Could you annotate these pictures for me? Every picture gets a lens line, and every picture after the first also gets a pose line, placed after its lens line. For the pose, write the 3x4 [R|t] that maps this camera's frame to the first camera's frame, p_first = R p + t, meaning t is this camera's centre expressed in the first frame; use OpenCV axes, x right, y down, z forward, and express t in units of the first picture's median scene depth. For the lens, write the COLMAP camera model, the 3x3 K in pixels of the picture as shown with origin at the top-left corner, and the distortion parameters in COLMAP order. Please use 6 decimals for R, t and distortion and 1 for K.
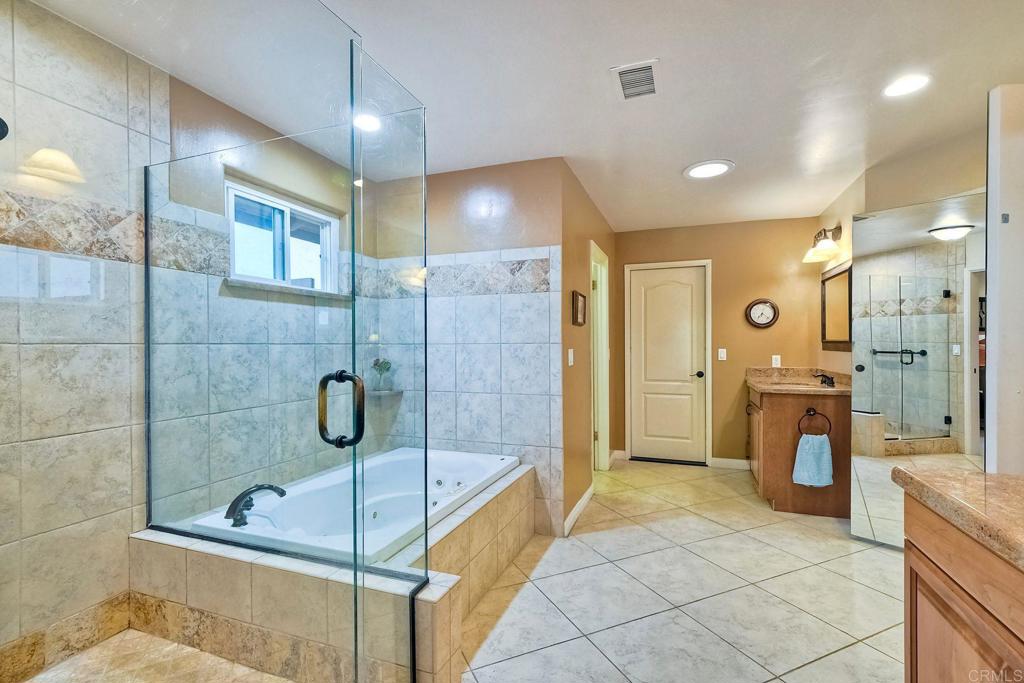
lens RADIAL K [[469.5, 0, 513.0], [0, 469.5, 353.8], [0, 0, 1]] dist [-0.000671, 0.000196]
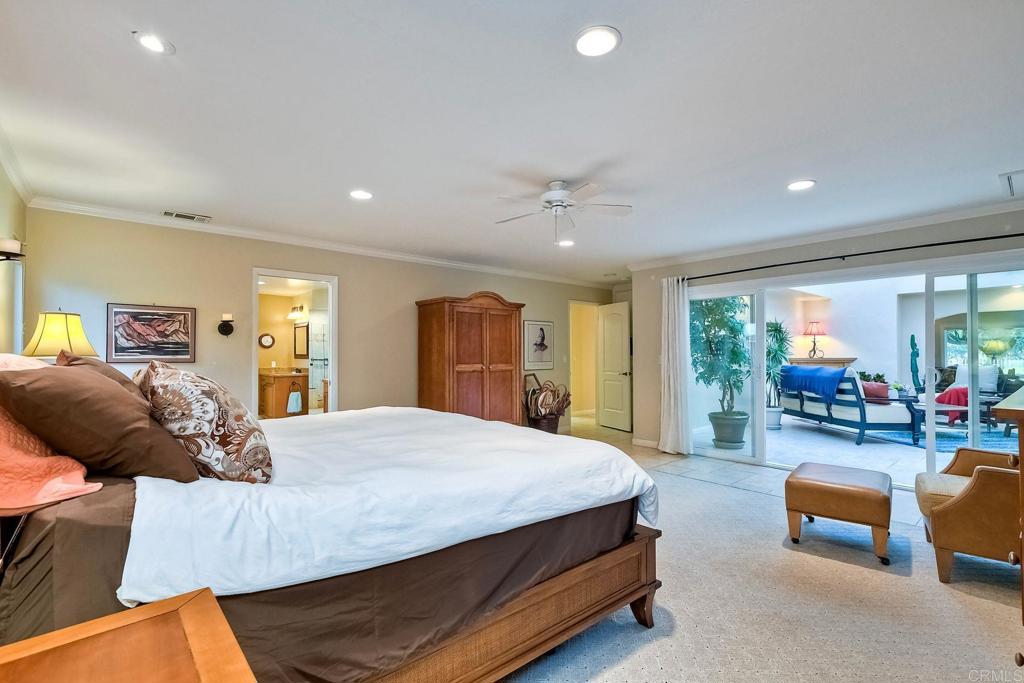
lens RADIAL K [[469.5, 0, 513.0], [0, 469.5, 353.8], [0, 0, 1]] dist [-0.000671, 0.000196]
pose [[0.477598, 0.016033, 0.878432, -0.811846], [0.010557, 0.999657, -0.023986, 0.033144], [-0.878515, 0.020729, 0.477264, -0.984621]]
